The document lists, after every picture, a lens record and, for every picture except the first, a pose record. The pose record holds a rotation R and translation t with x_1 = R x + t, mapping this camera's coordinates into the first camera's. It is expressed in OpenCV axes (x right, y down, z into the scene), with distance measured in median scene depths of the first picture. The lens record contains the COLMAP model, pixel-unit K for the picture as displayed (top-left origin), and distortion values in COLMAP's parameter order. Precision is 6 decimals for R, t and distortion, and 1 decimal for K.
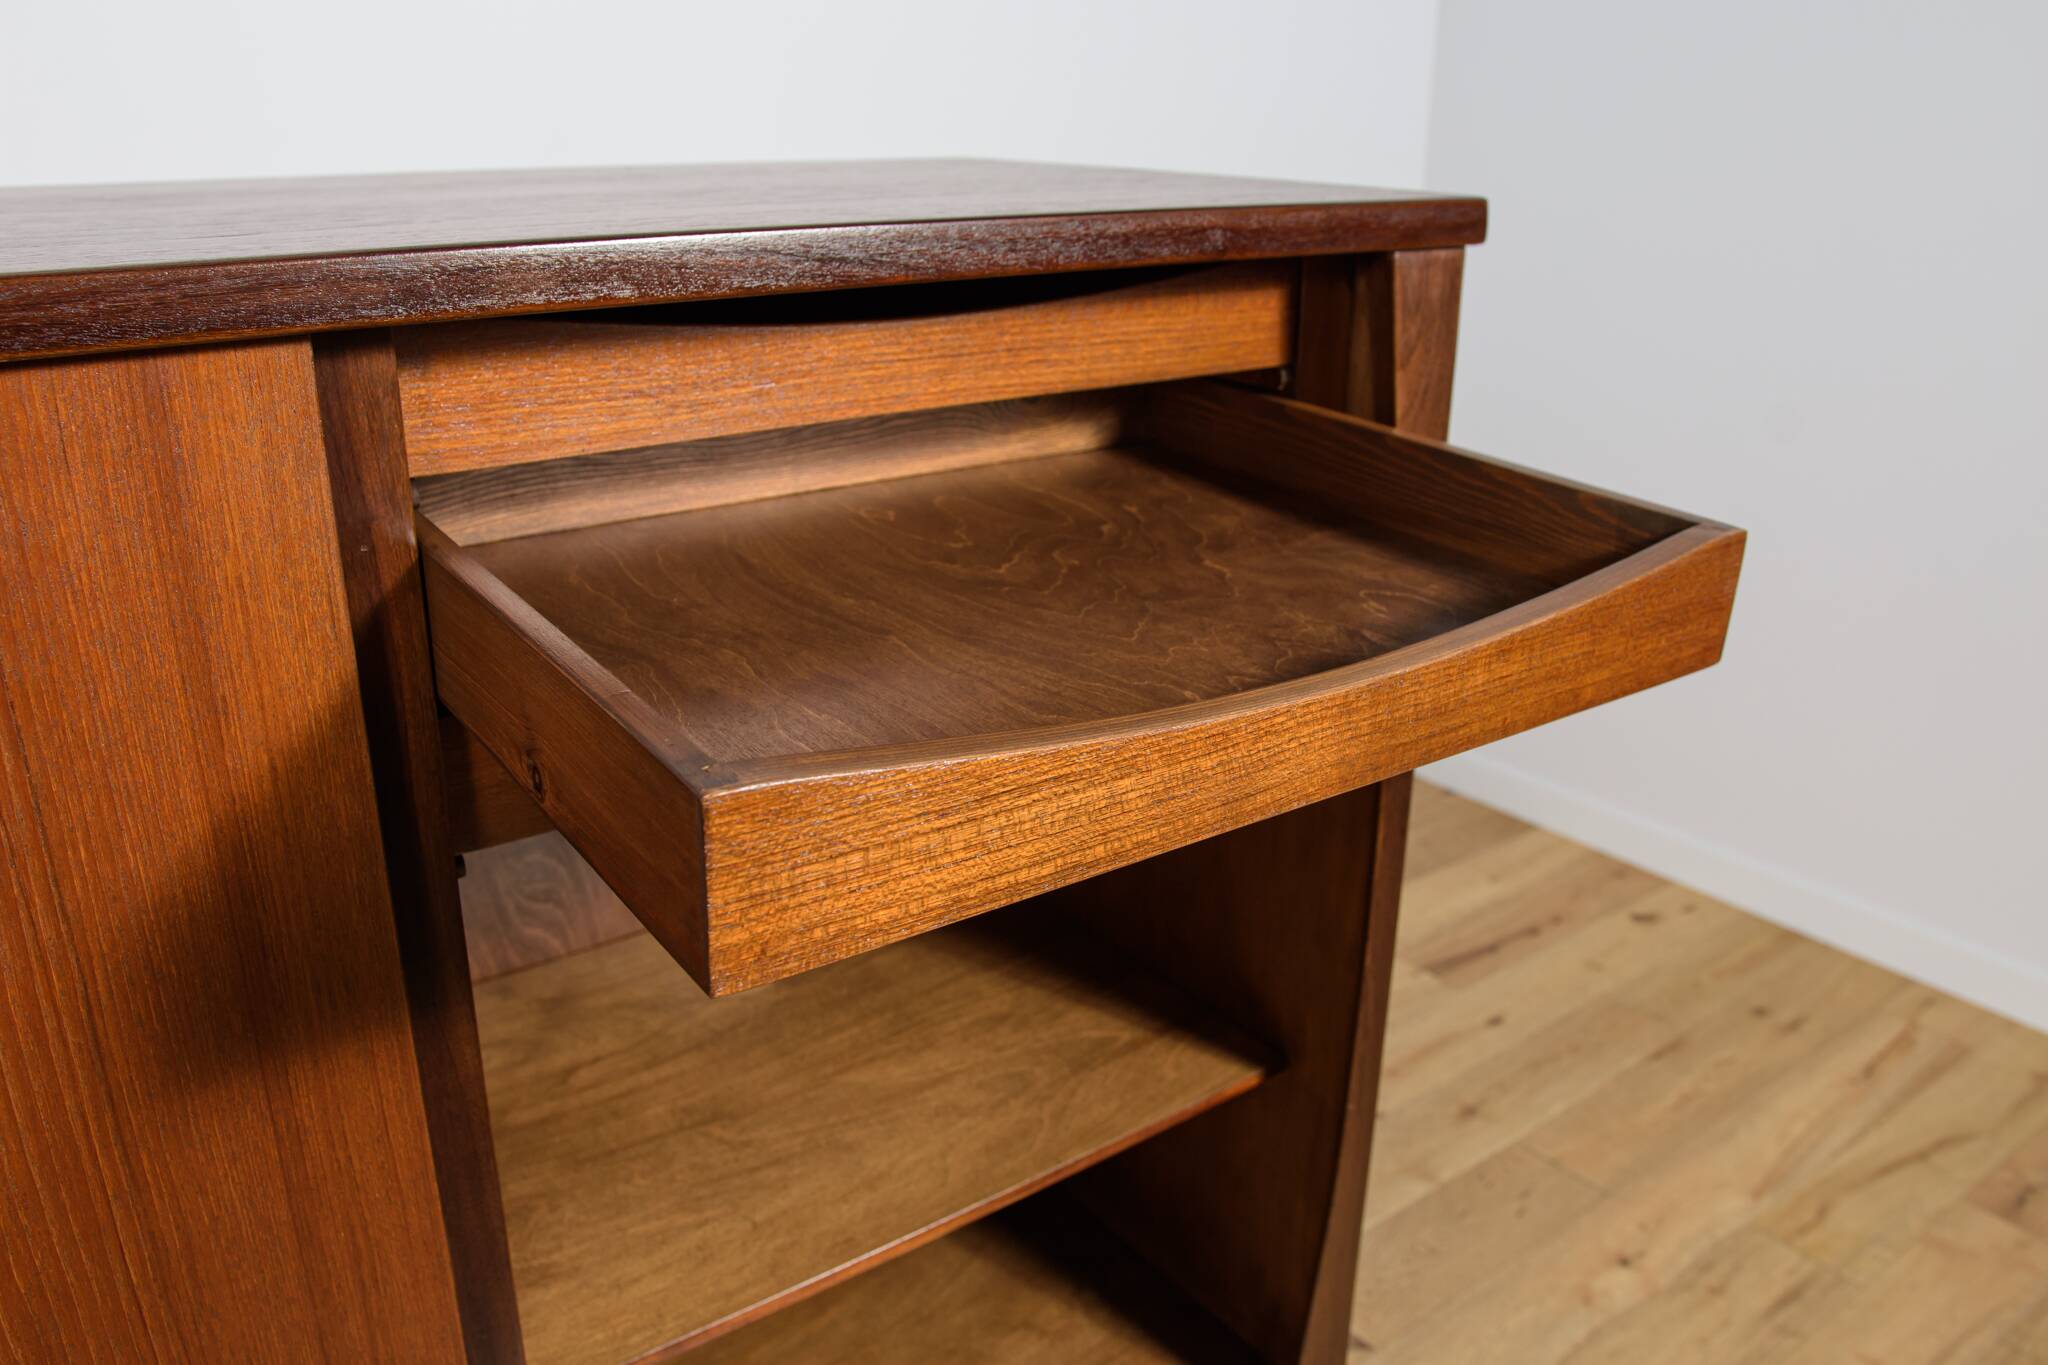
lens RADIAL K [[1636.4, 0, 1068.8], [0, 1636.4, 713.9], [0, 0, 1]] dist [-0.034015, -0.007638]
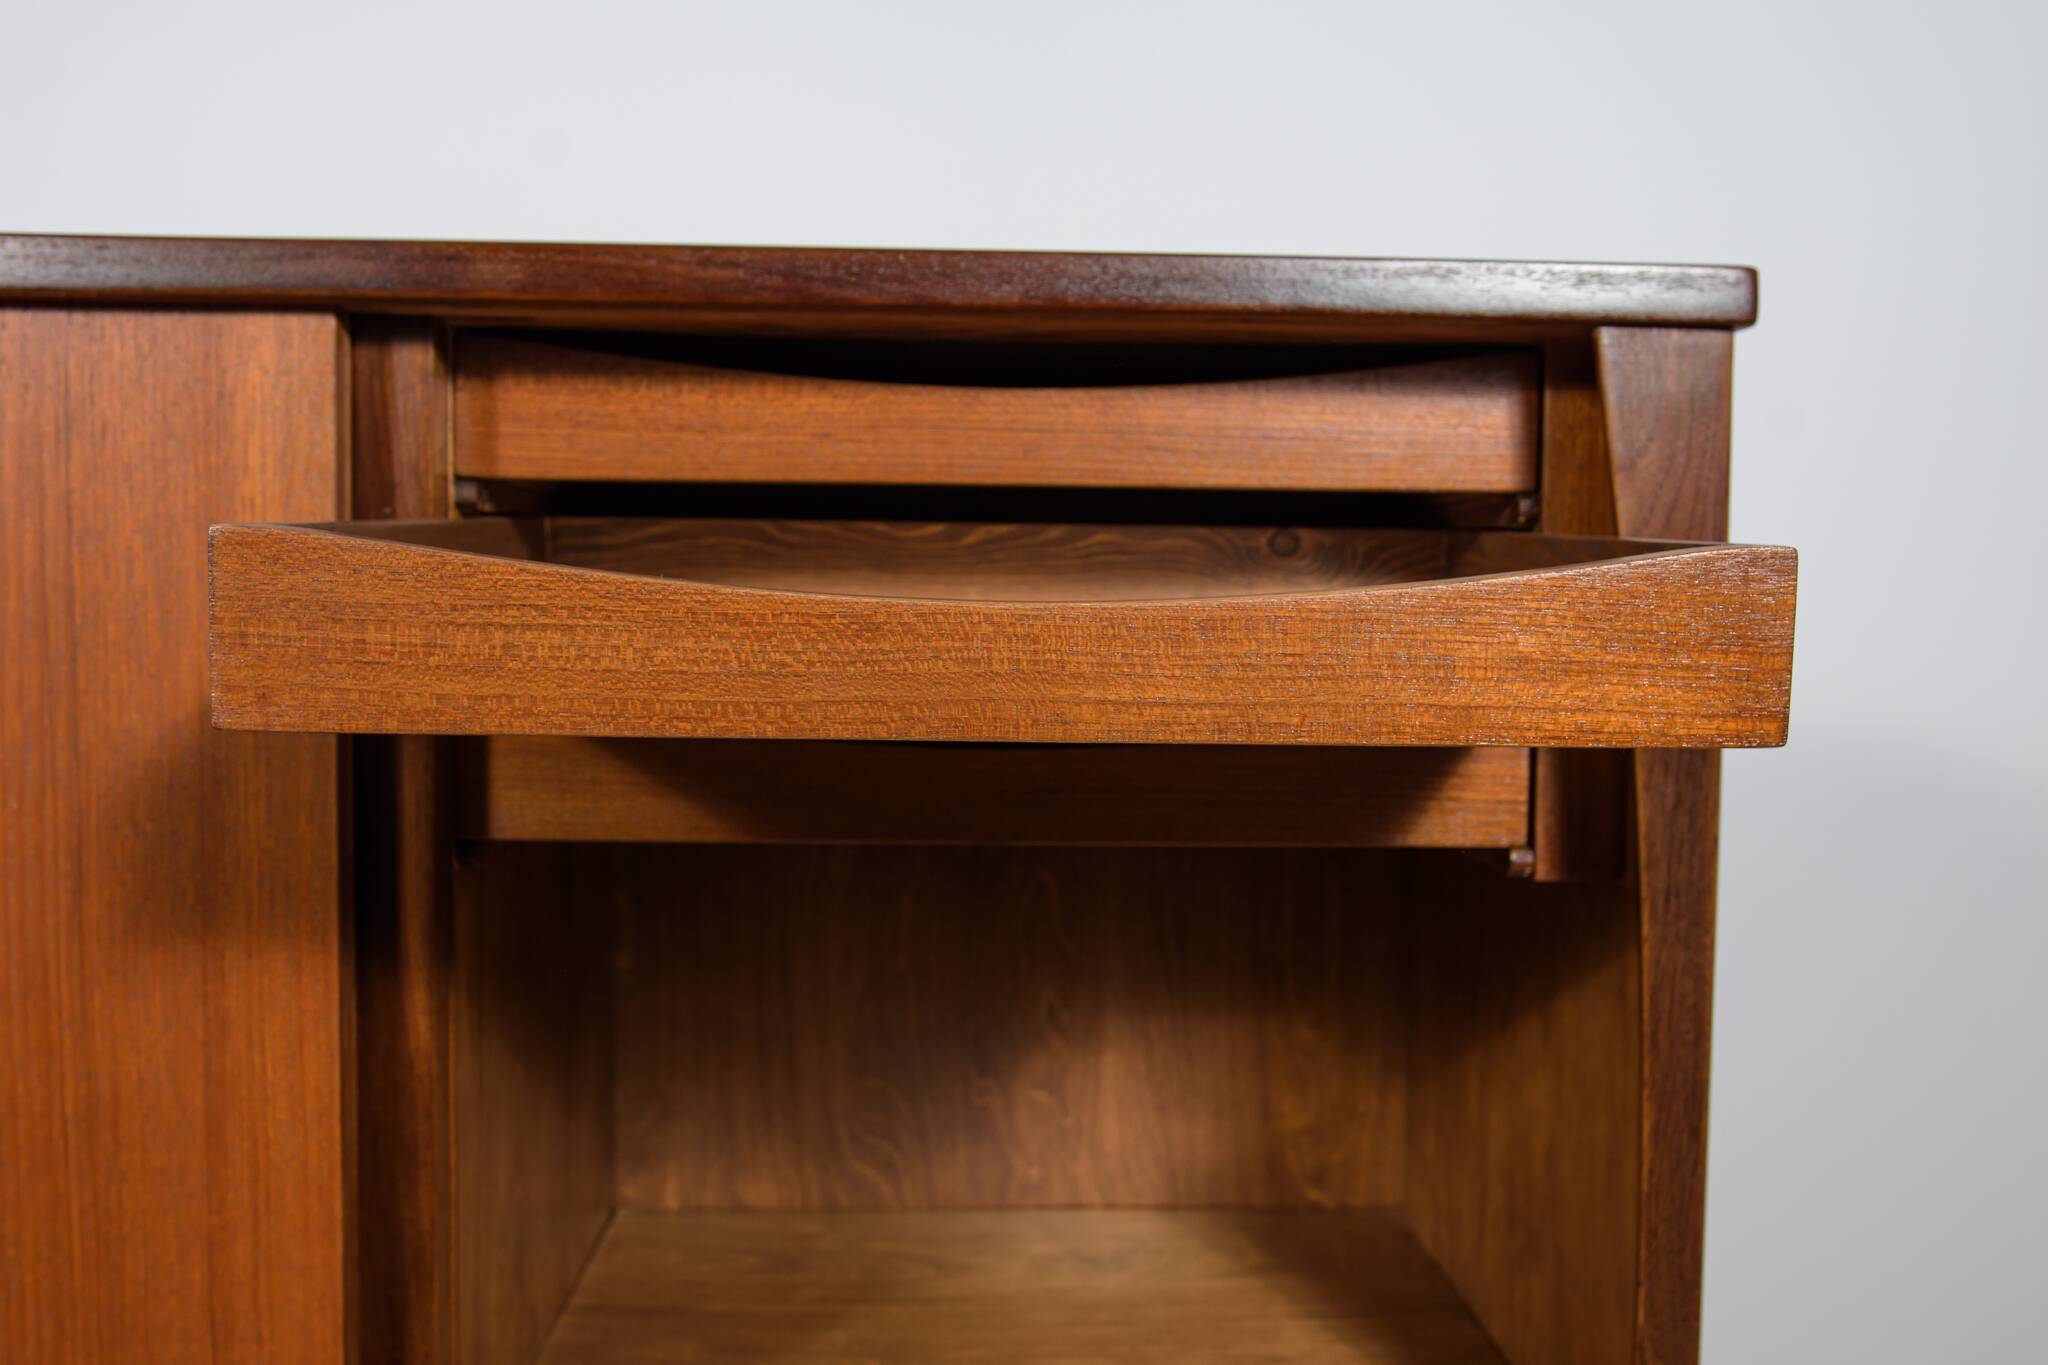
lens RADIAL K [[1986.0, 0, 1035.6], [0, 1986.0, 674.4], [0, 0, 1]] dist [0.002482, 0.000000]
pose [[0.816842, 0.022123, -0.576438, 0.726534], [-0.210160, 0.942003, -0.261654, 0.267698], [0.537218, 0.334874, 0.774117, 0.170643]]
